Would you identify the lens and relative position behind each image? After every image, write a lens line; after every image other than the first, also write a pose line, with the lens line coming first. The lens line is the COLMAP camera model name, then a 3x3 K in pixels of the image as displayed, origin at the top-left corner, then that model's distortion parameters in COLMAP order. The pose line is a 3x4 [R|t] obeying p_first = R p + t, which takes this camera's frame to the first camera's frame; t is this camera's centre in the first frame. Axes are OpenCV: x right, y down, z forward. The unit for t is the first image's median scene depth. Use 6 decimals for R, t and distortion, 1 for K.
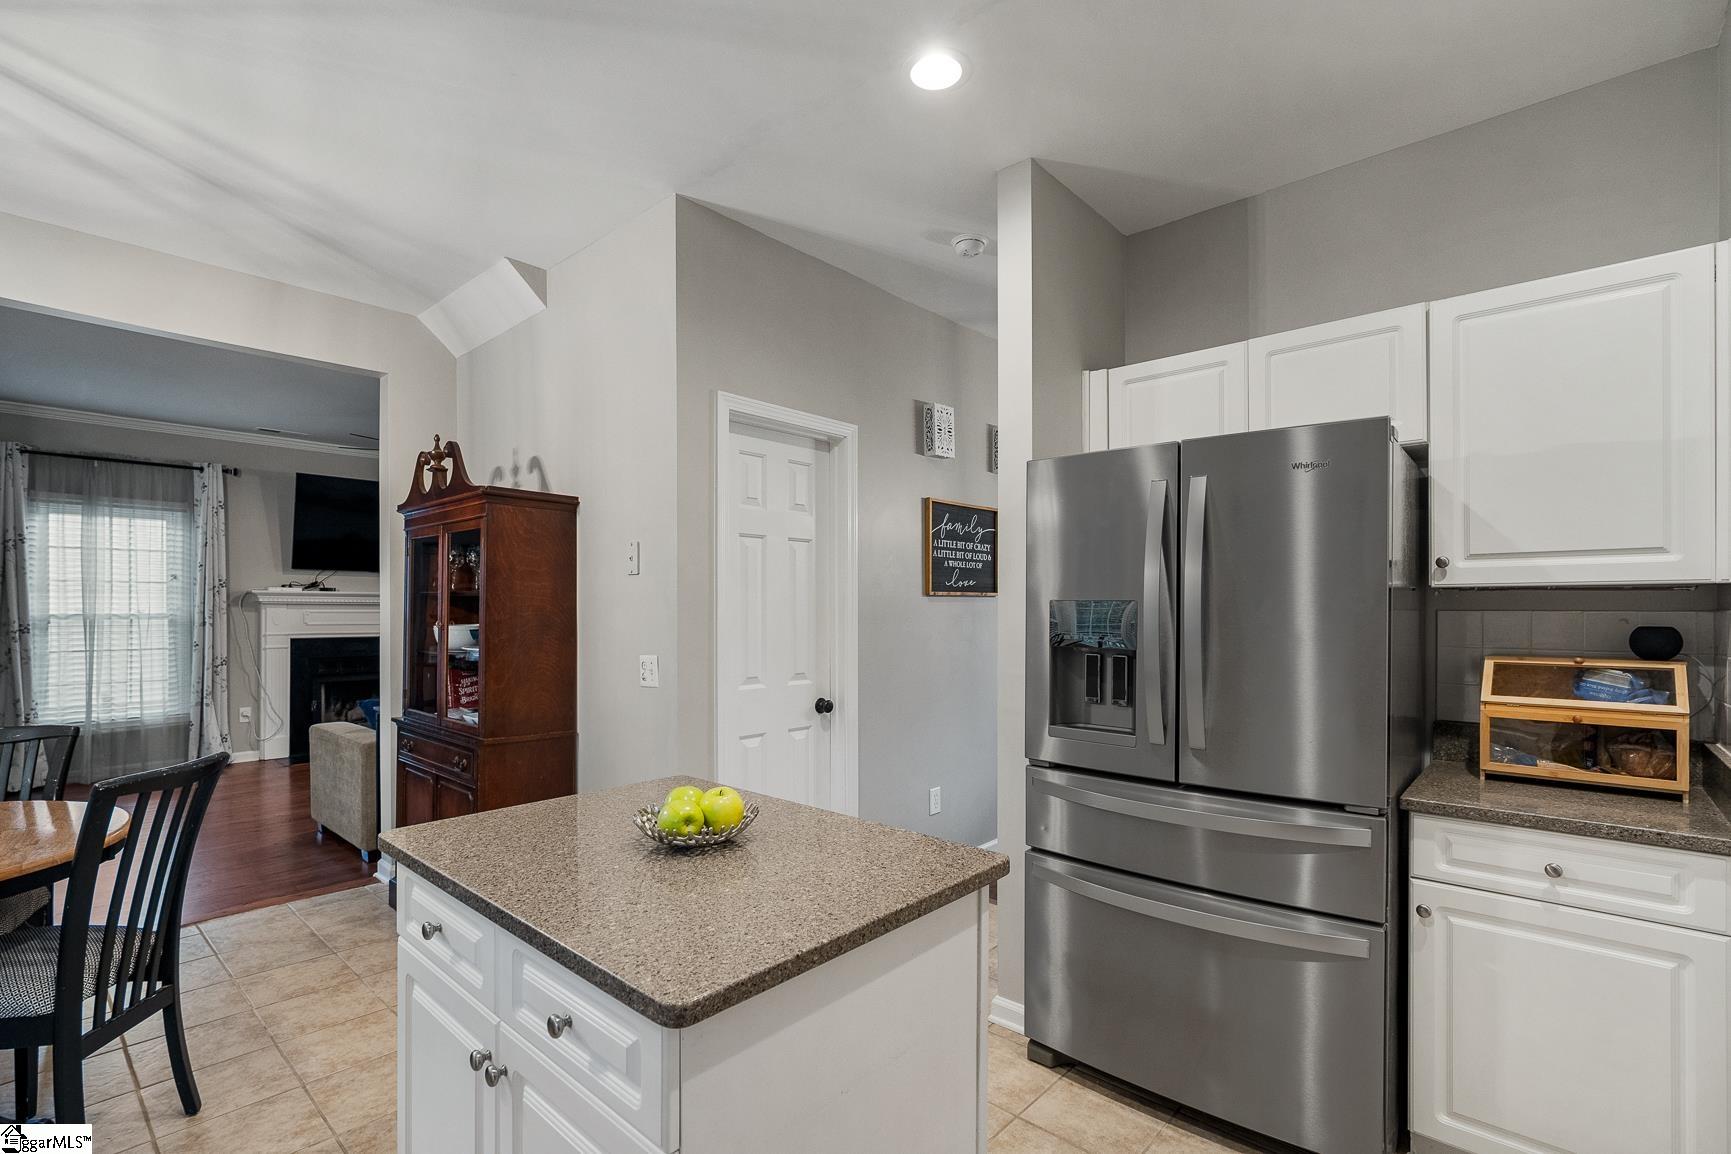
lens RADIAL K [[786.1, 0, 878.9], [0, 786.1, 608.3], [0, 0, 1]] dist [-0.003894, 0.000790]
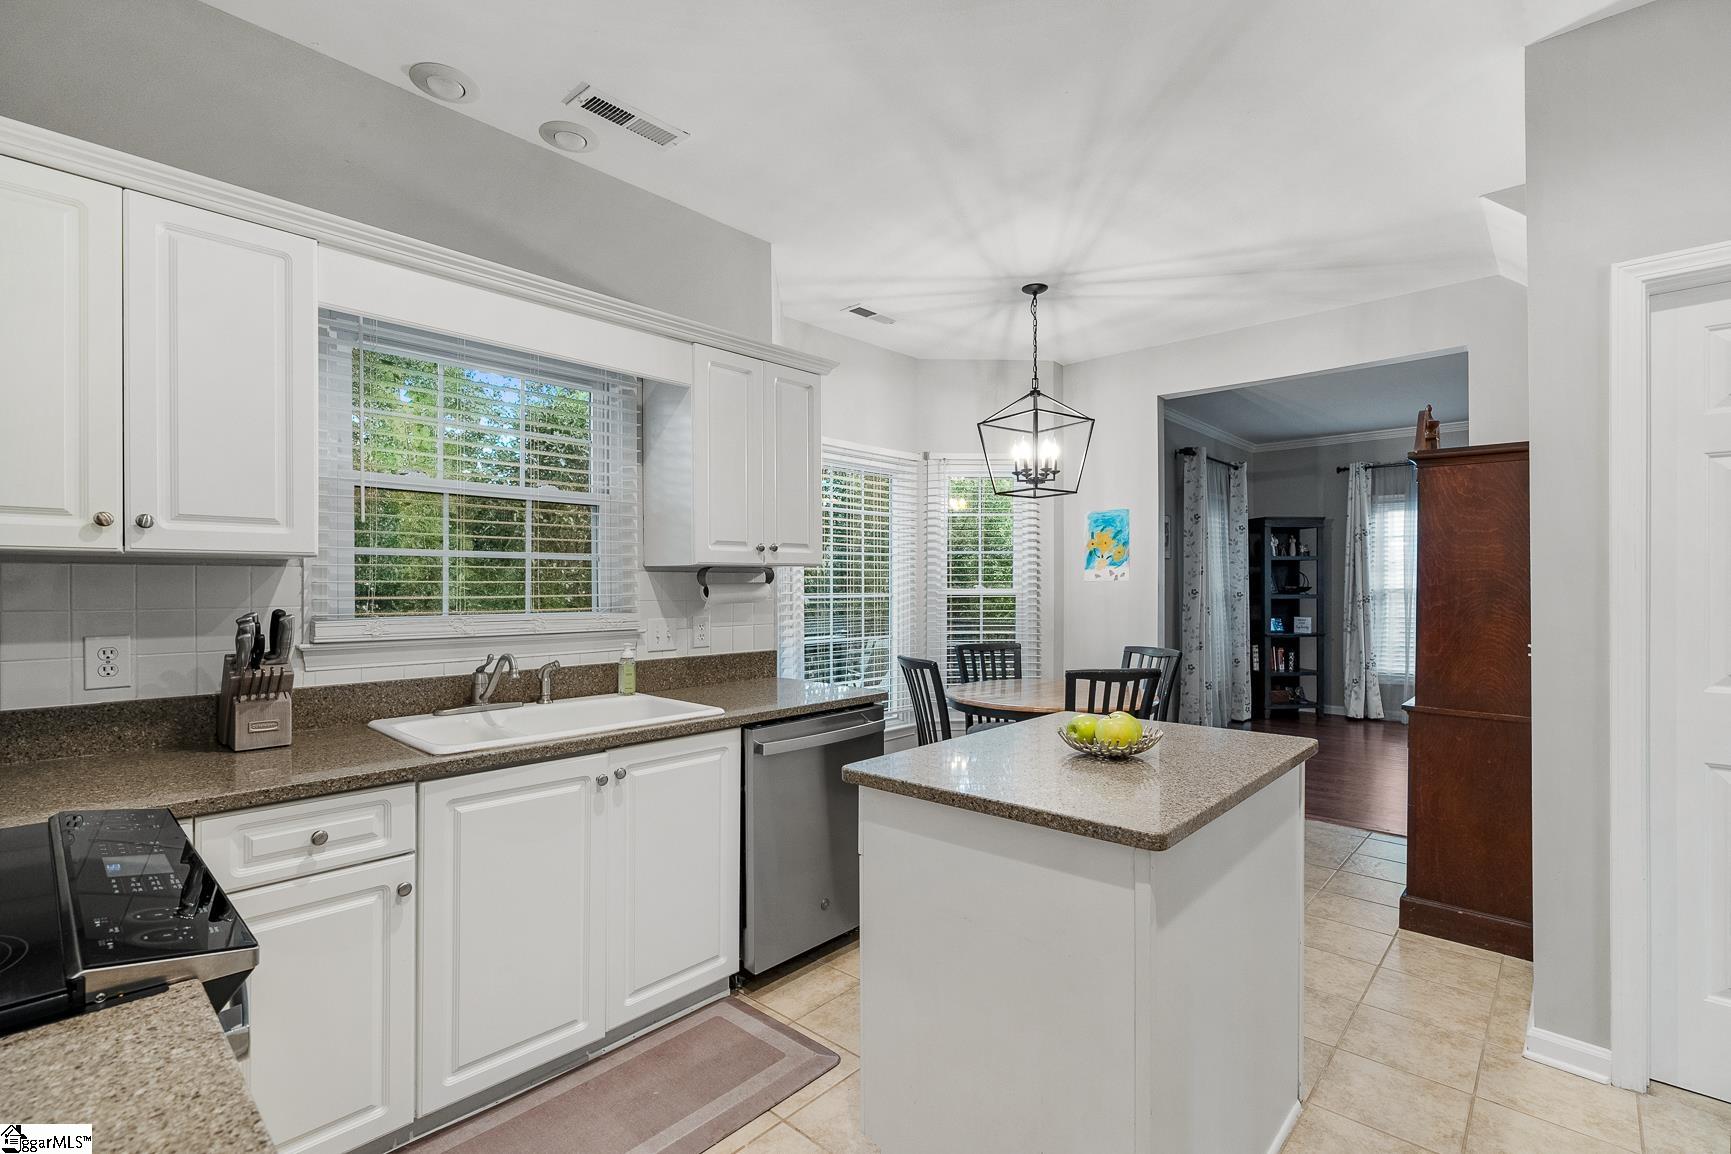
lens RADIAL K [[786.1, 0, 880.5], [0, 786.1, 586.4], [0, 0, 1]] dist [-0.003894, 0.000790]
pose [[-0.008429, -0.003122, -0.999960, 0.260994], [-0.003319, 0.999990, -0.003094, 0.010740], [0.999959, 0.003293, -0.008439, 0.173392]]
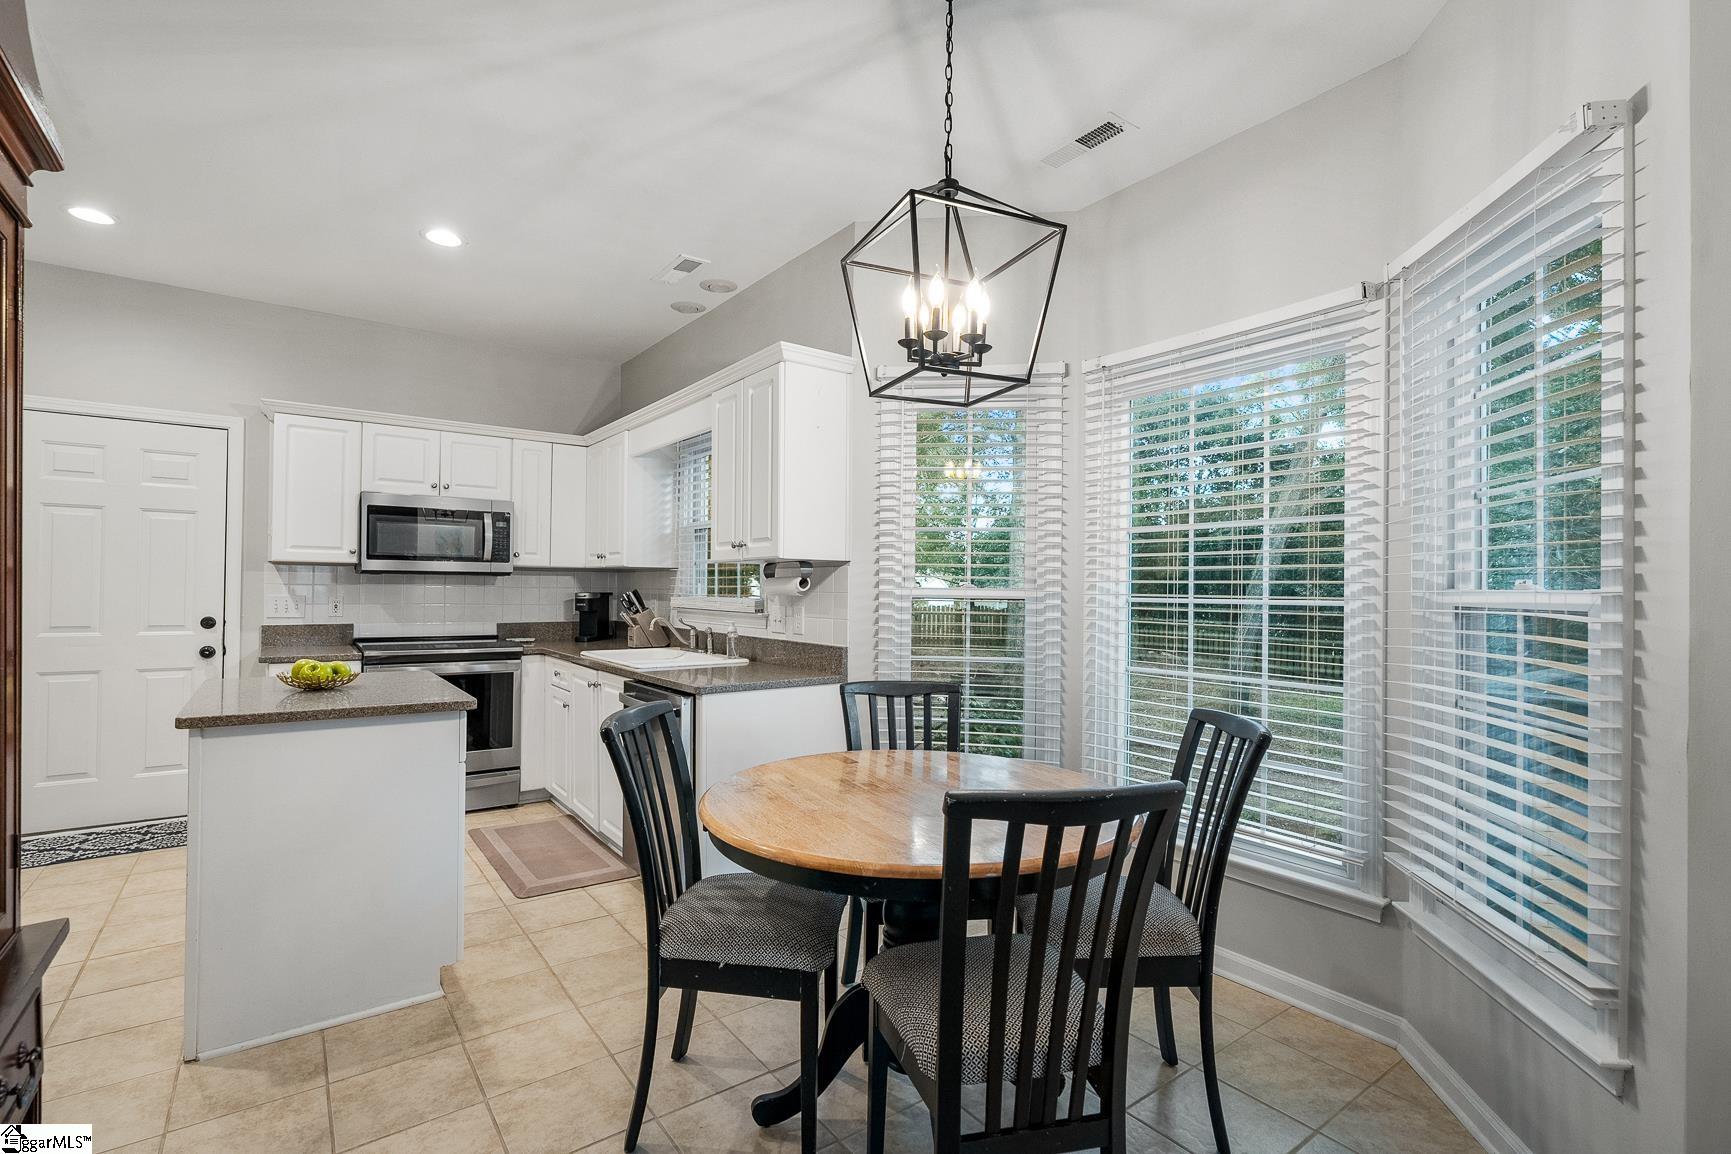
lens RADIAL K [[786.1, 0, 852.0], [0, 786.1, 581.8], [0, 0, 1]] dist [-0.003894, 0.000790]
pose [[-0.976079, -0.013414, 0.217000, -0.462800], [-0.013994, 0.999901, -0.001138, 0.010788], [-0.216963, -0.004147, -0.976171, 0.643395]]
